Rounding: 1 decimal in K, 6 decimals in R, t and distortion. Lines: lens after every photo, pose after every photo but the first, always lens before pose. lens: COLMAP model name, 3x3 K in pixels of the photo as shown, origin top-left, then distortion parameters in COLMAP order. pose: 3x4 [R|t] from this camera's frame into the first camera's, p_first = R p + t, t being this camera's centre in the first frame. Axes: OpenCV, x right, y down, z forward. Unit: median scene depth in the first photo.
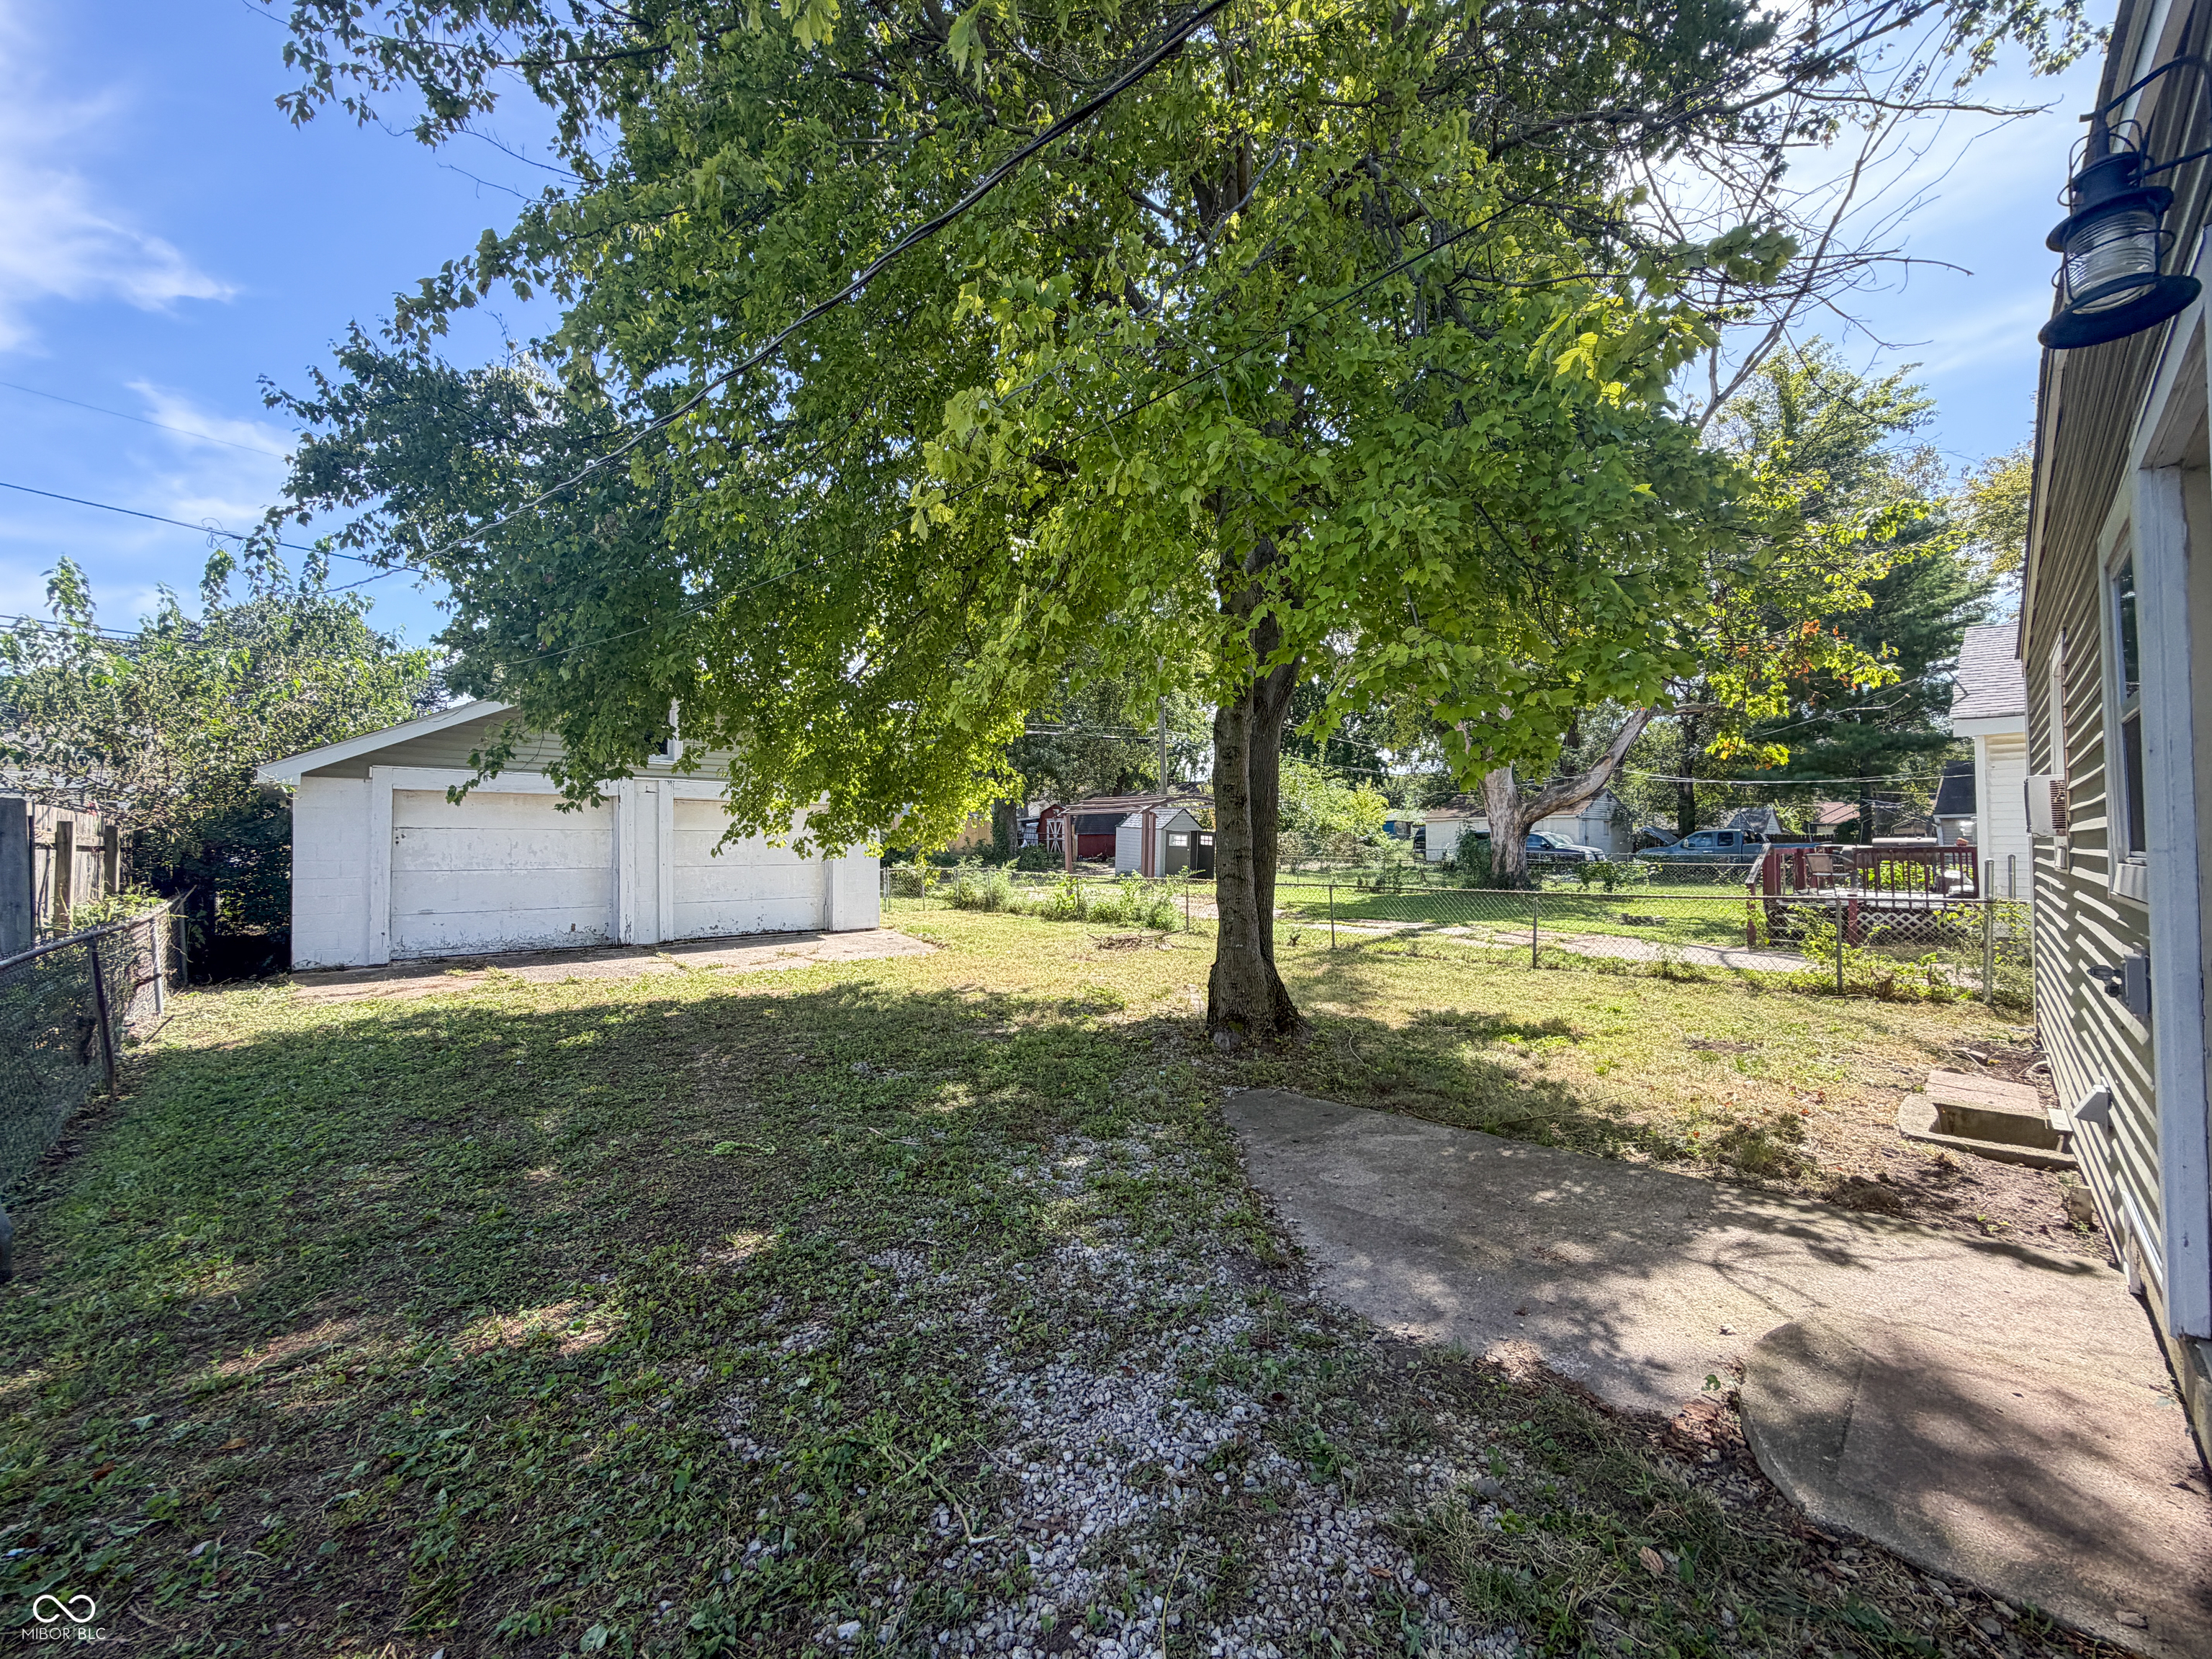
lens RADIAL K [[877.9, 0, 1108.3], [0, 877.9, 830.7], [0, 0, 1]] dist [-0.004952, 0.000780]
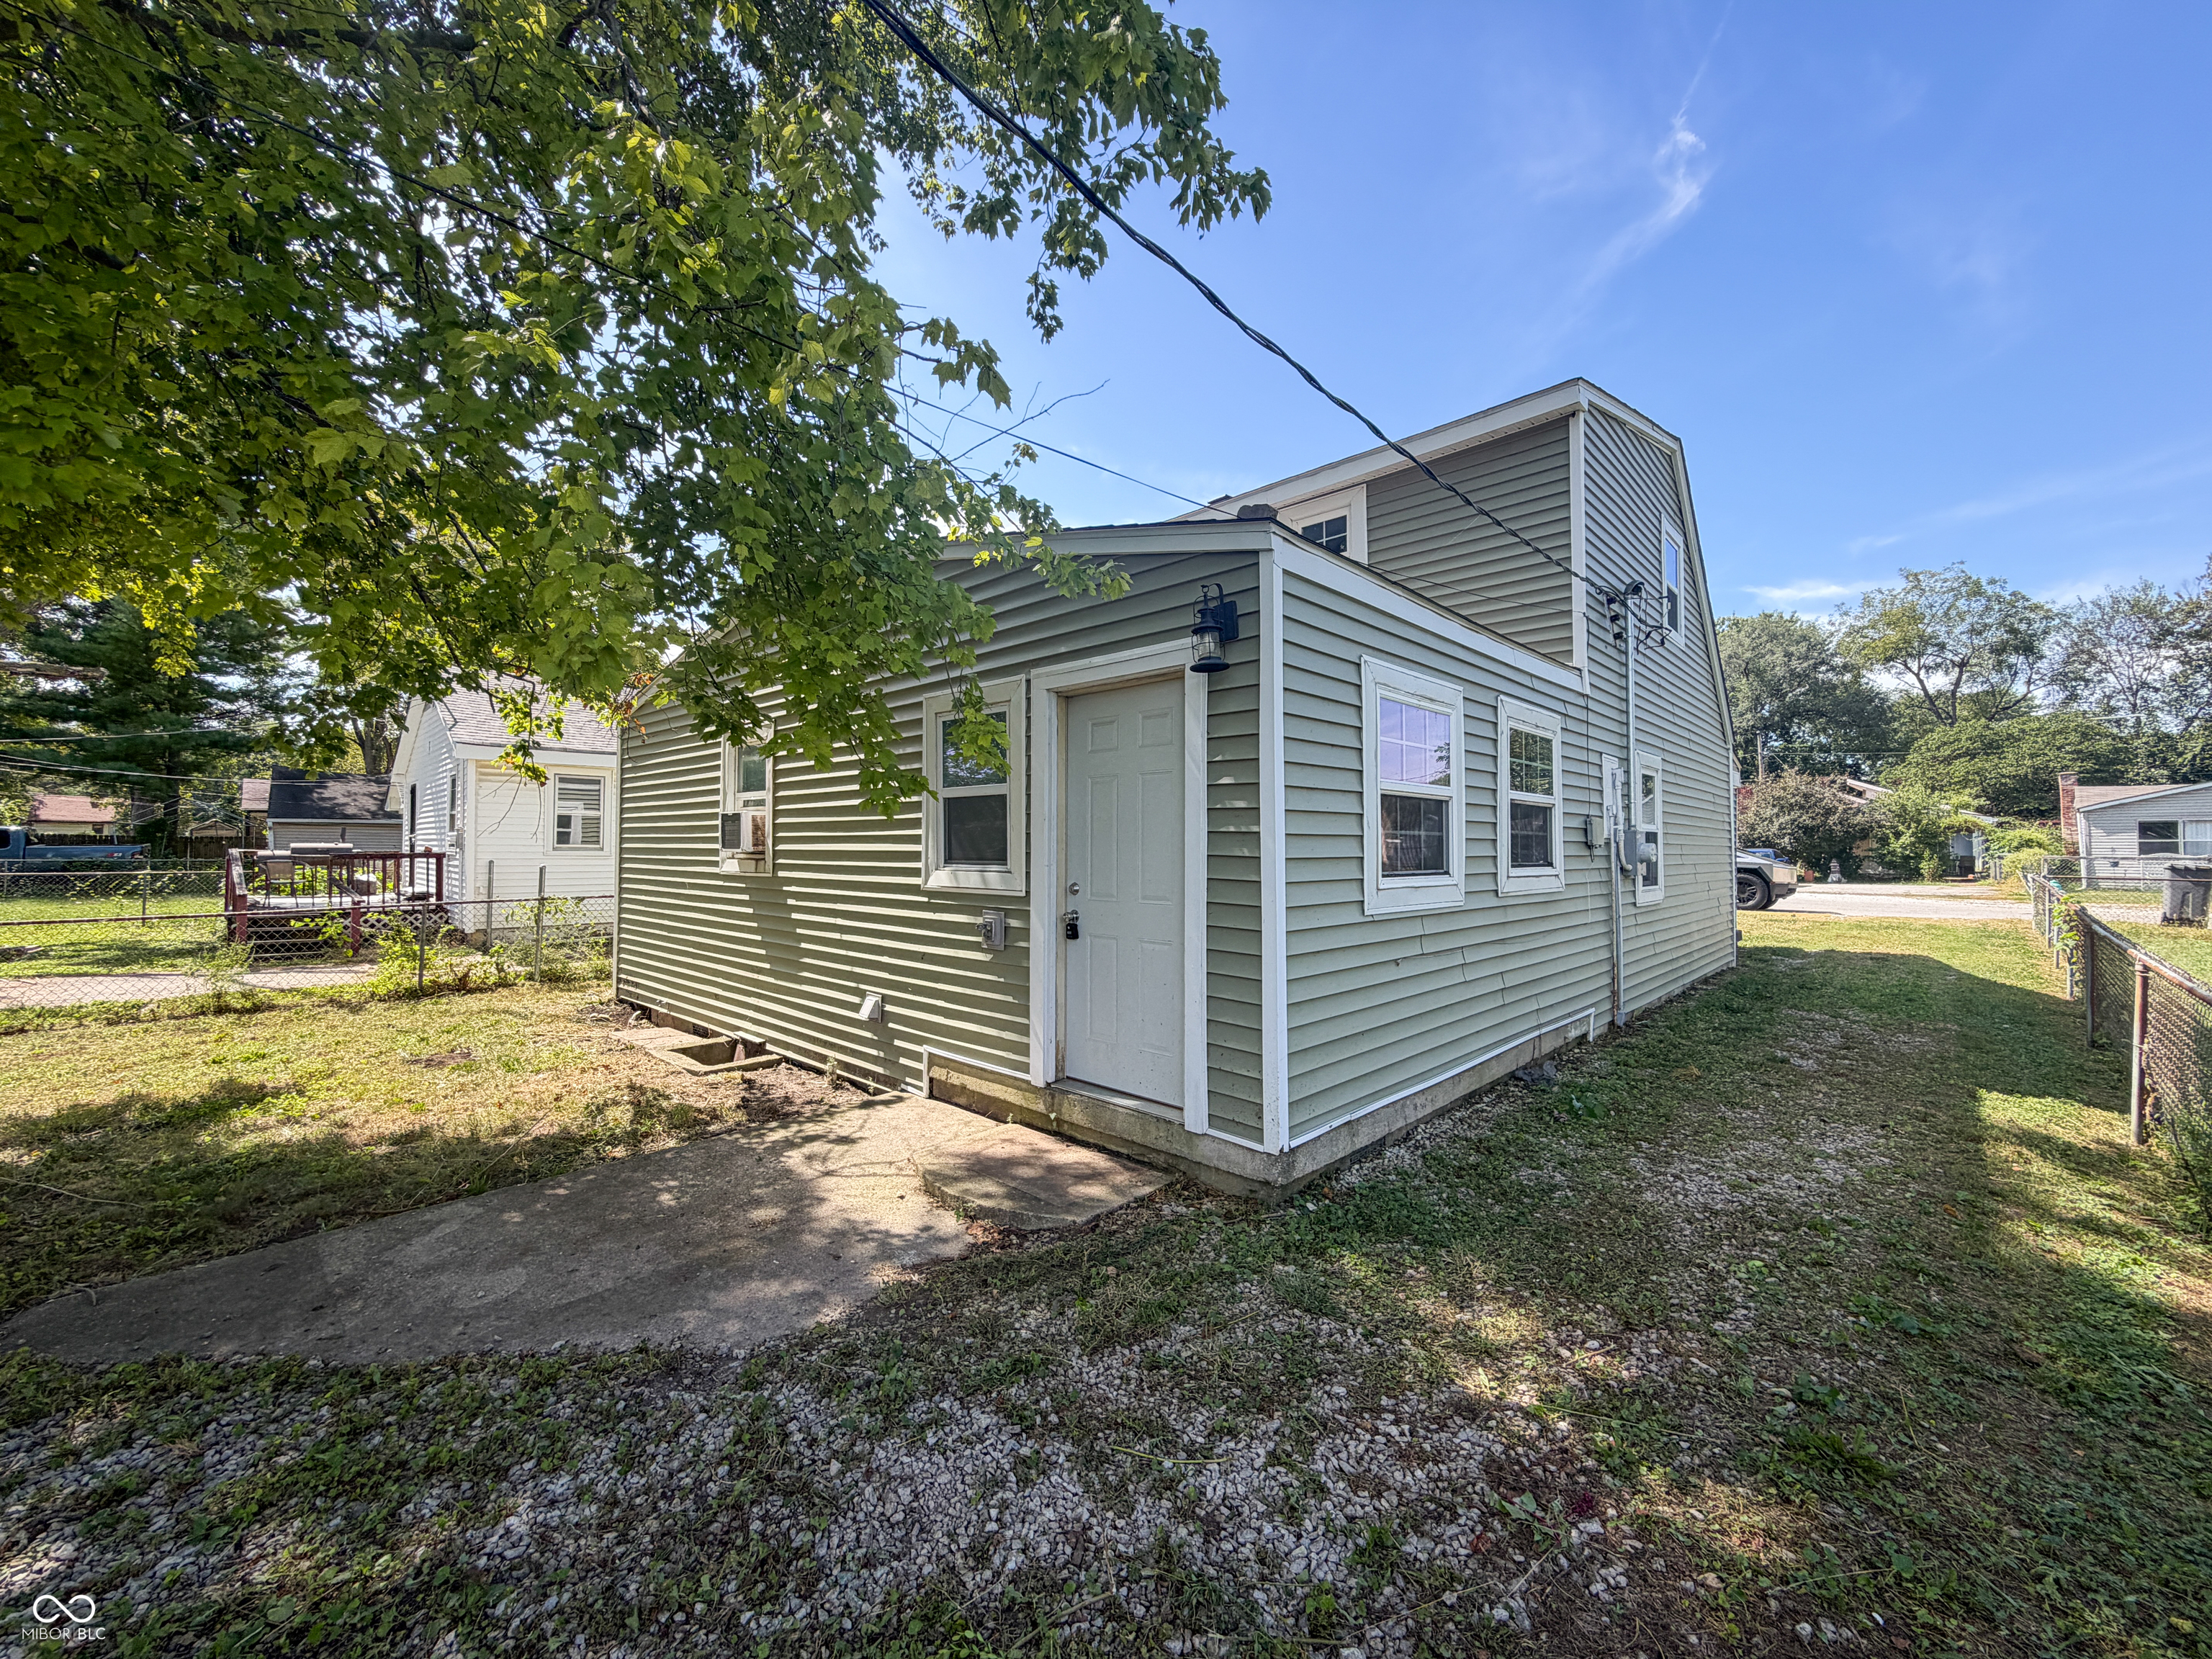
lens RADIAL K [[877.9, 0, 1106.9], [0, 877.9, 830.3], [0, 0, 1]] dist [-0.004952, 0.000780]
pose [[-0.017575, 0.023722, 0.999564, -0.636841], [-0.021864, 0.999470, -0.024104, -0.006592], [-0.999606, -0.022278, -0.017047, 0.577901]]
